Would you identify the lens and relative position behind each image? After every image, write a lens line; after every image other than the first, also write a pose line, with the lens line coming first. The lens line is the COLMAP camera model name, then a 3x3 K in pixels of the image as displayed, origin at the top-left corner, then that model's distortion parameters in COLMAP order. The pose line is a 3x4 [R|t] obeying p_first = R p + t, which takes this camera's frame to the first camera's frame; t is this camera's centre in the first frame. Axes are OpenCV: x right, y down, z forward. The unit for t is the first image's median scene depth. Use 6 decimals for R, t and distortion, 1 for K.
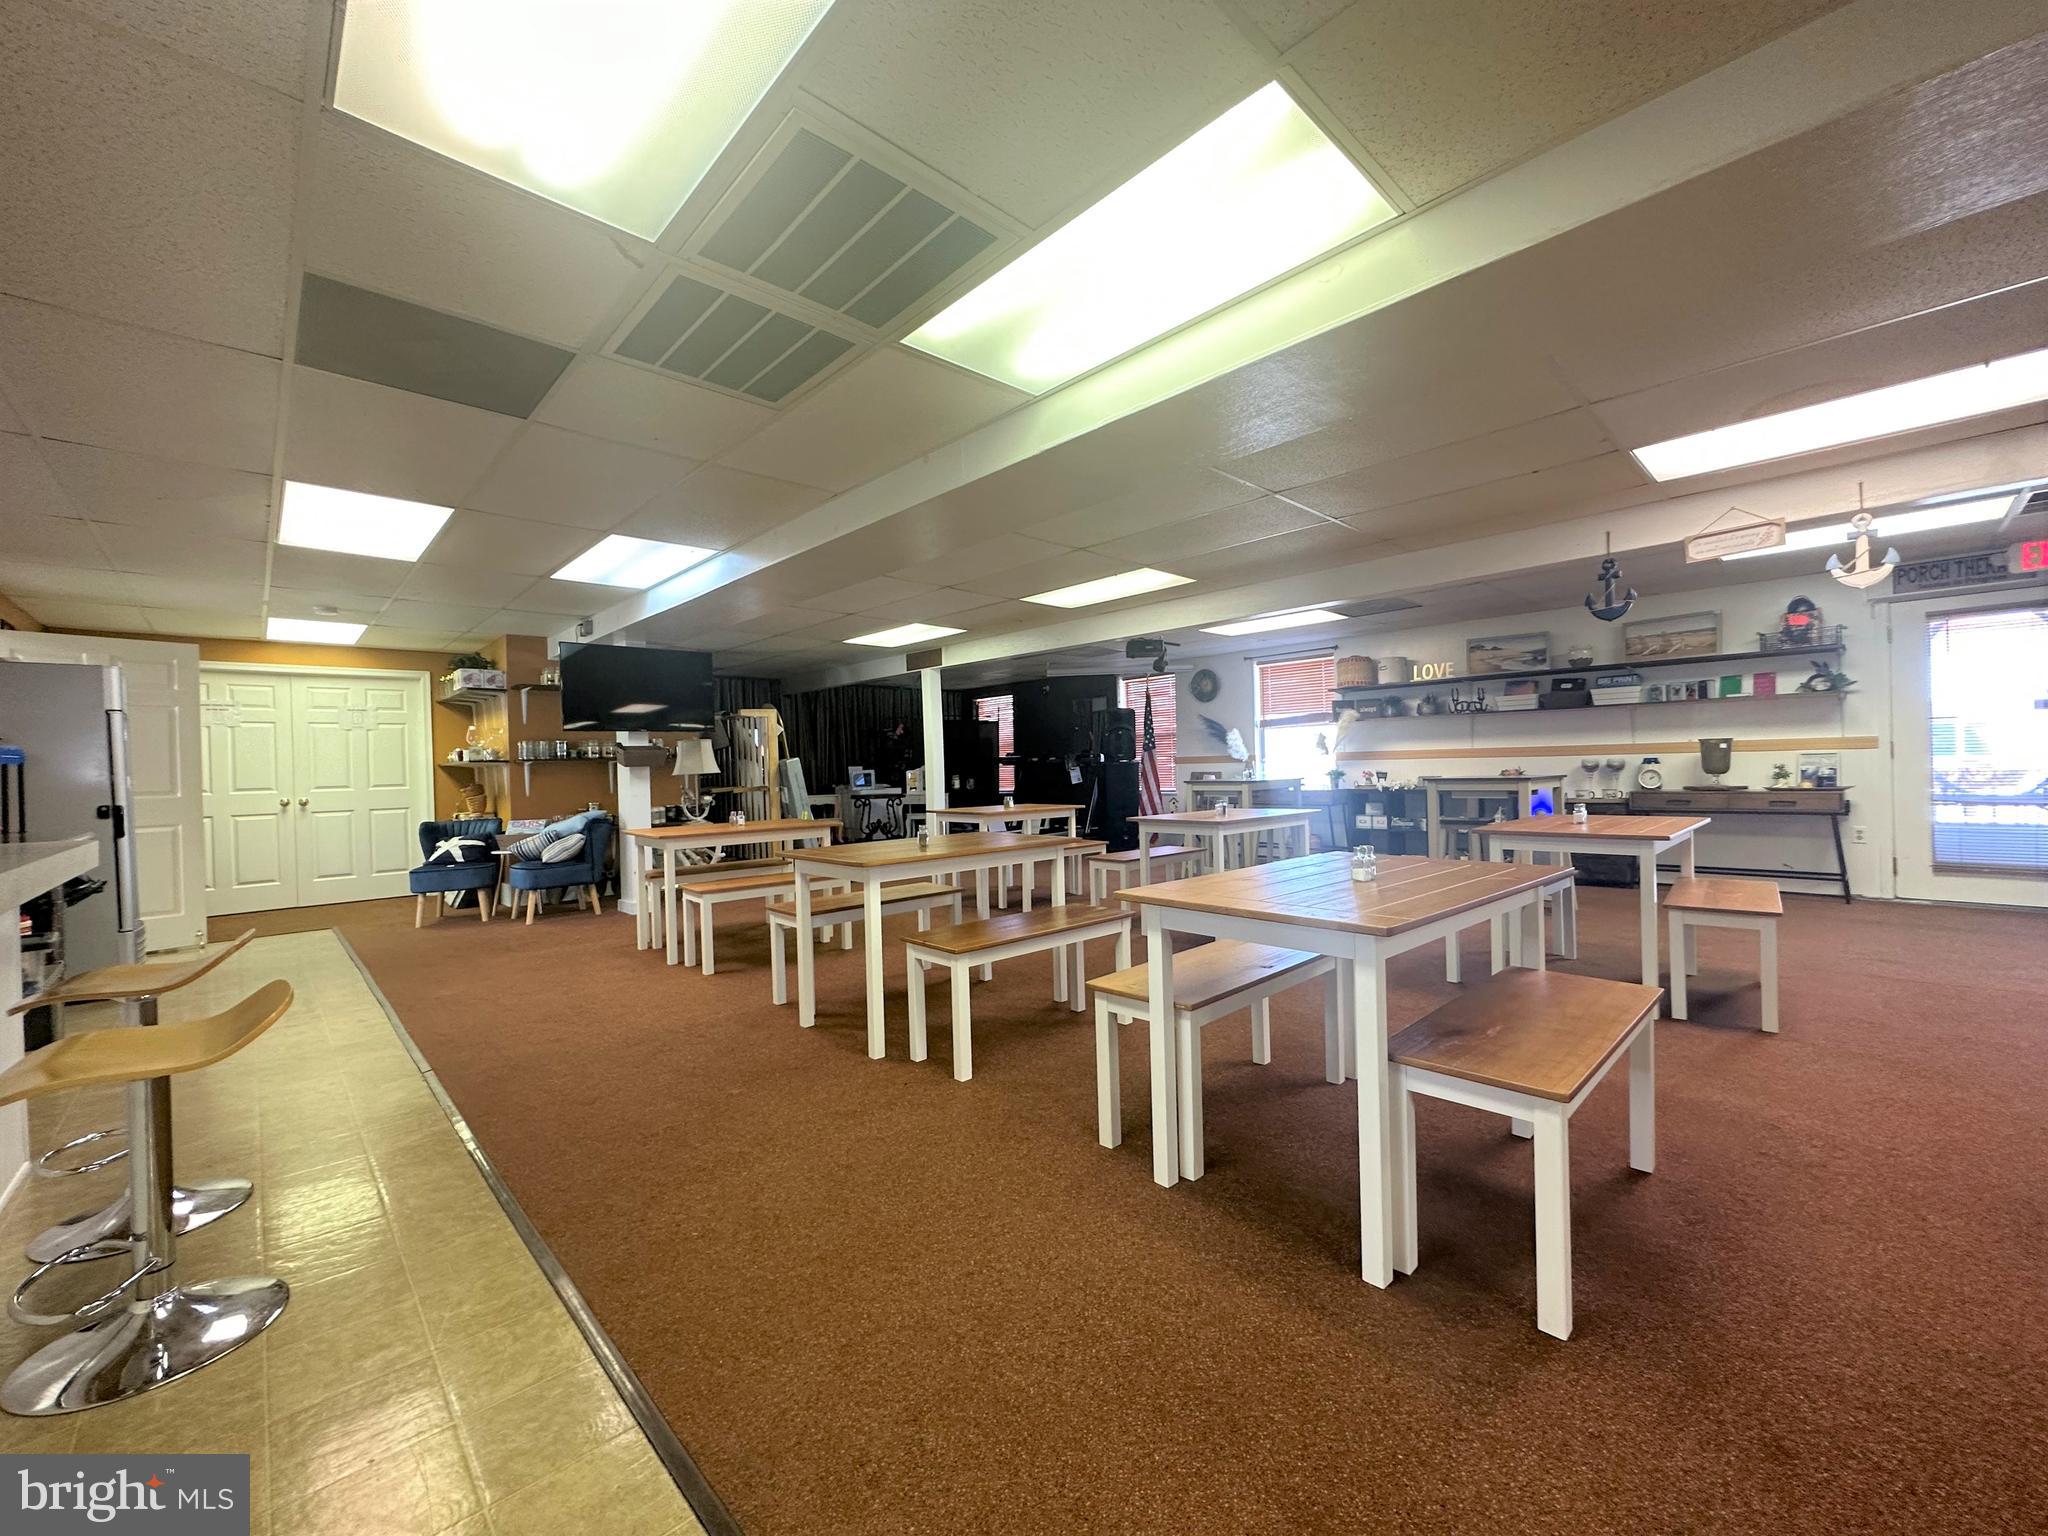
lens RADIAL K [[820.8, 0, 1020.5], [0, 820.8, 768.7], [0, 0, 1]] dist [-0.015649, -0.001786]
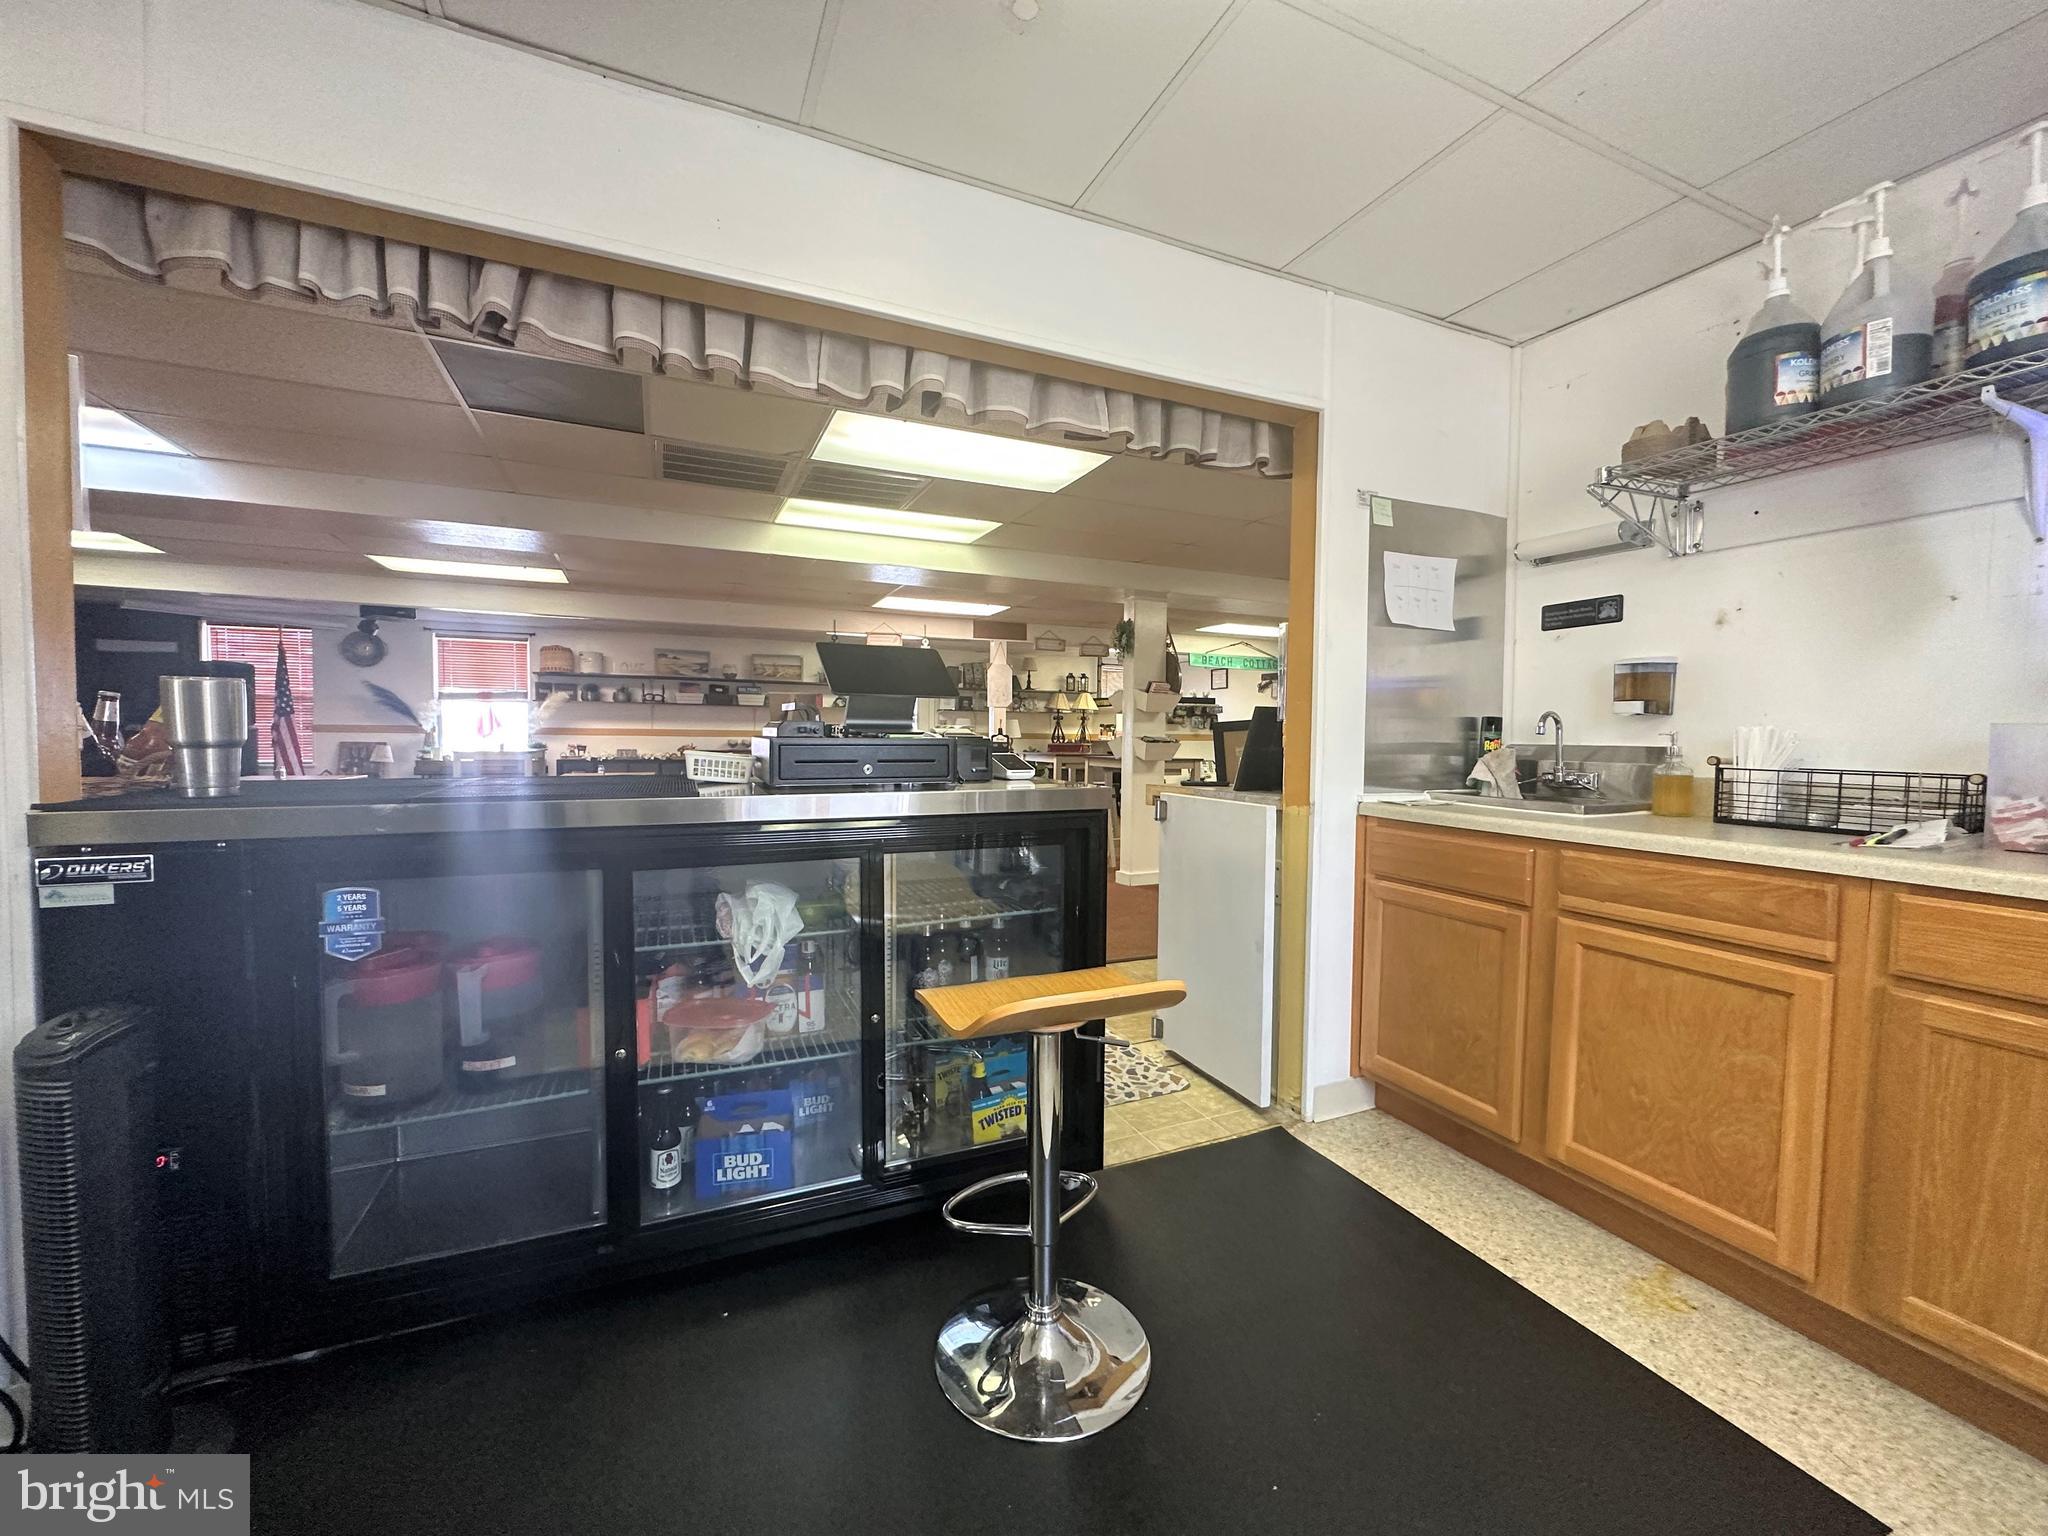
lens RADIAL K [[820.8, 0, 1018.7], [0, 820.8, 772.8], [0, 0, 1]] dist [-0.015649, -0.001786]
pose [[0.332207, -0.013801, 0.943106, -0.543372], [-0.019133, 0.999589, 0.021367, 0.007169], [-0.943013, -0.025142, 0.331806, -0.019625]]
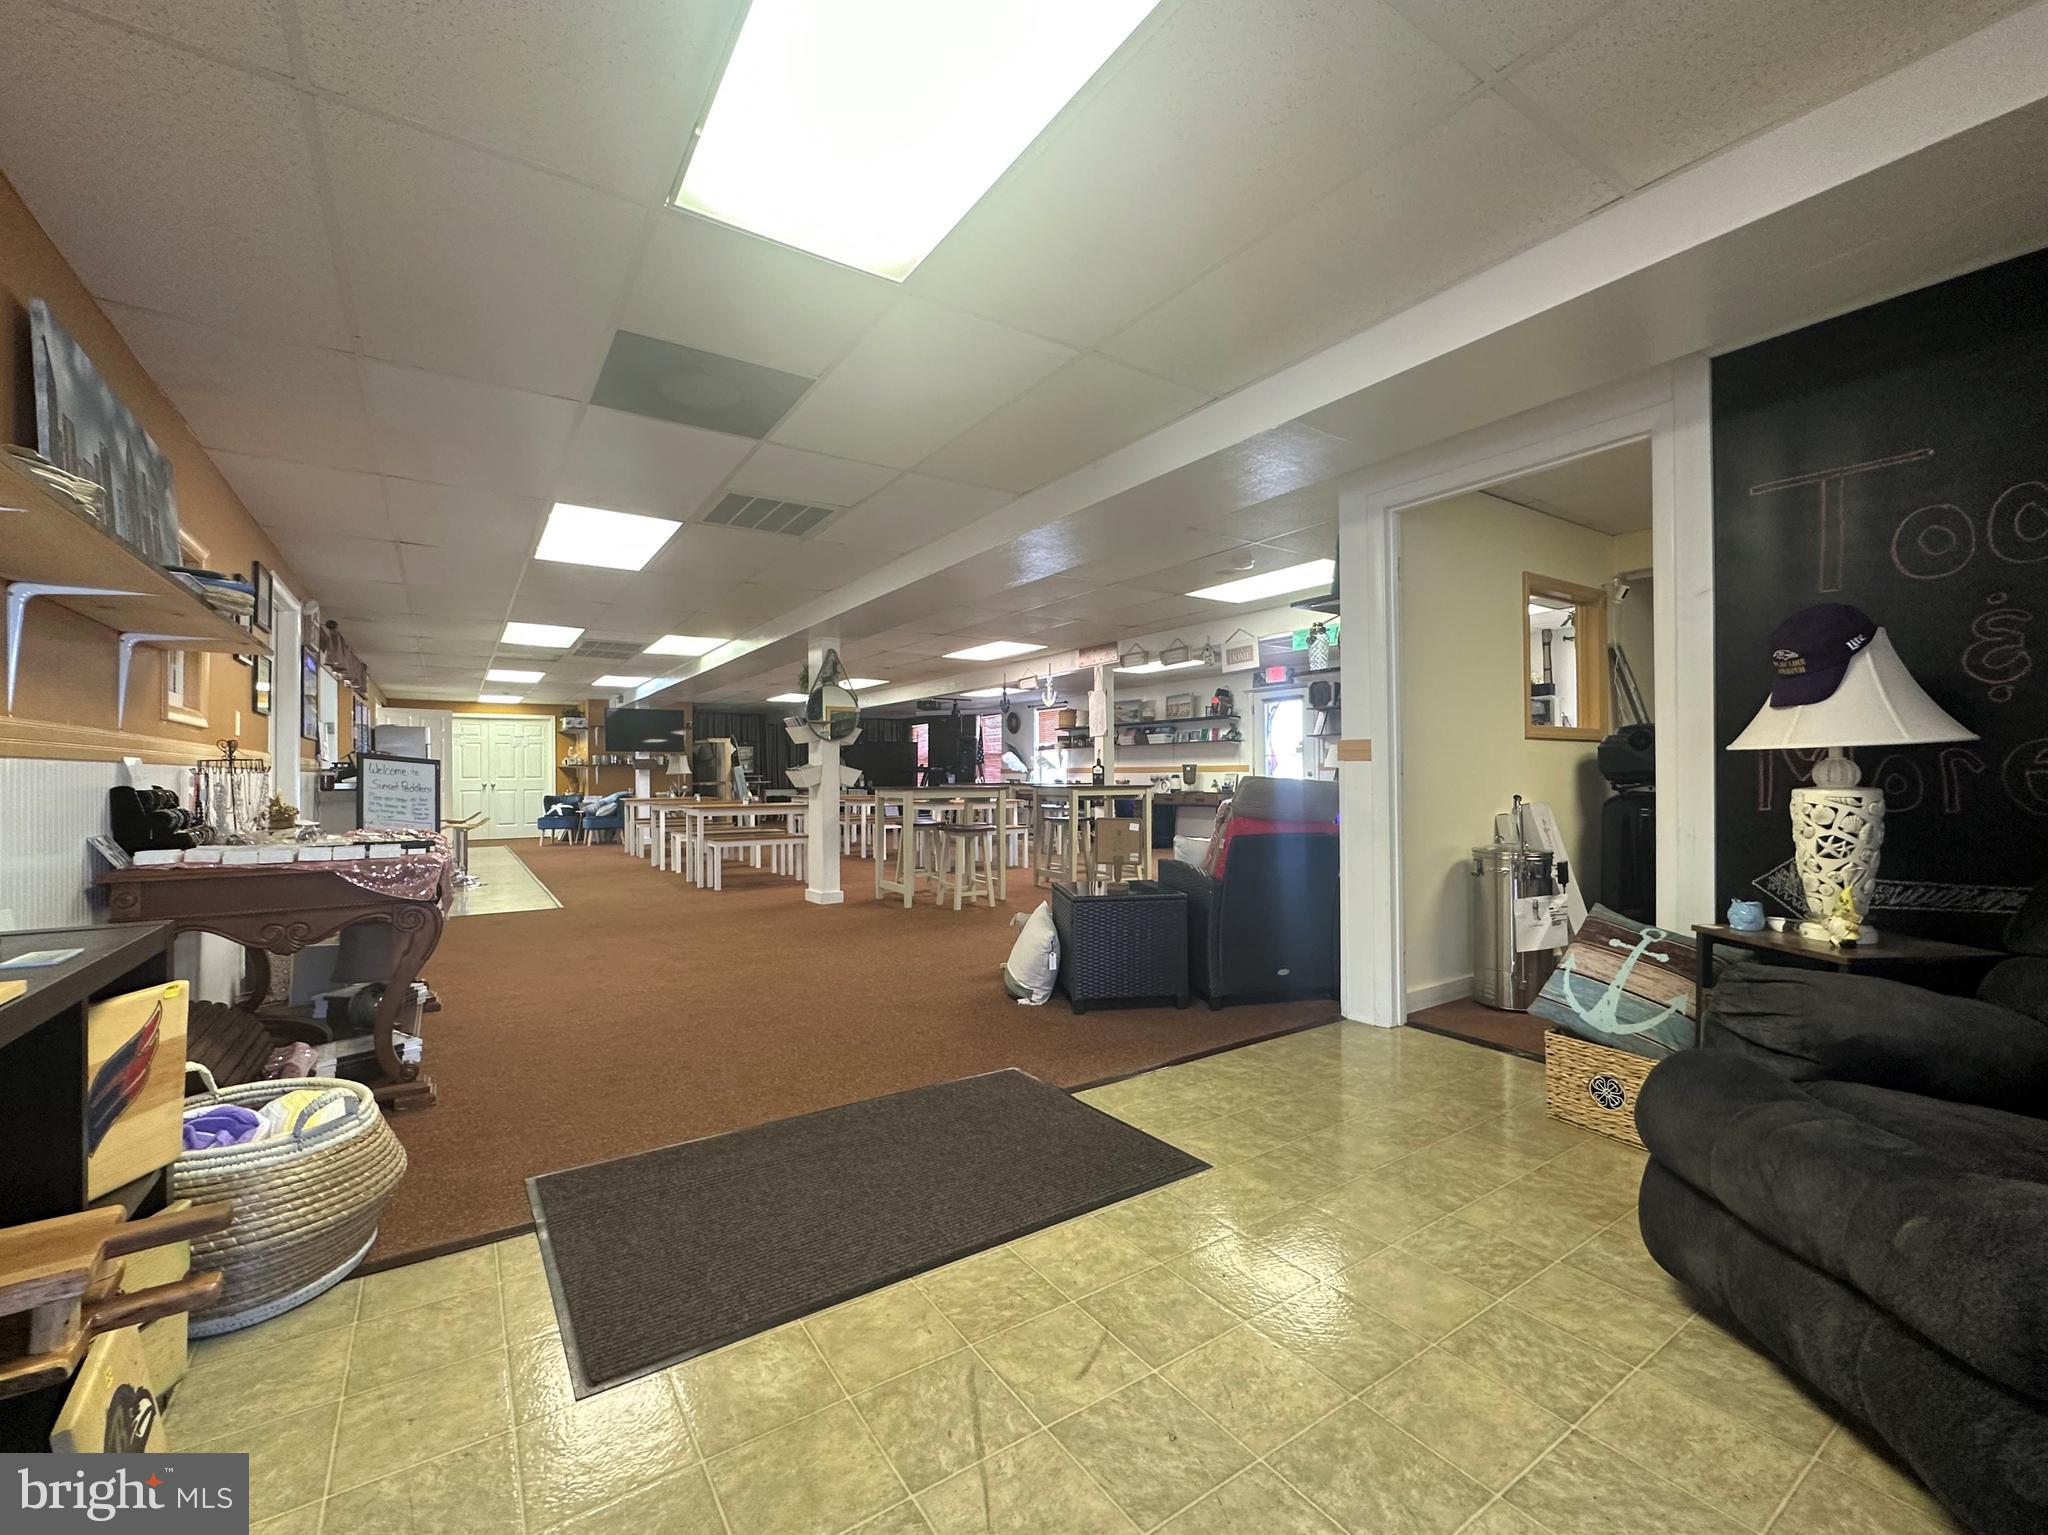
lens RADIAL K [[820.8, 0, 1010.5], [0, 820.8, 775.1], [0, 0, 1]] dist [-0.015649, -0.001786]
pose [[0.986808, 0.018511, -0.160832, 0.637540], [-0.018053, 0.999828, 0.004309, -0.012375], [0.160884, -0.001349, 0.986972, -0.711988]]
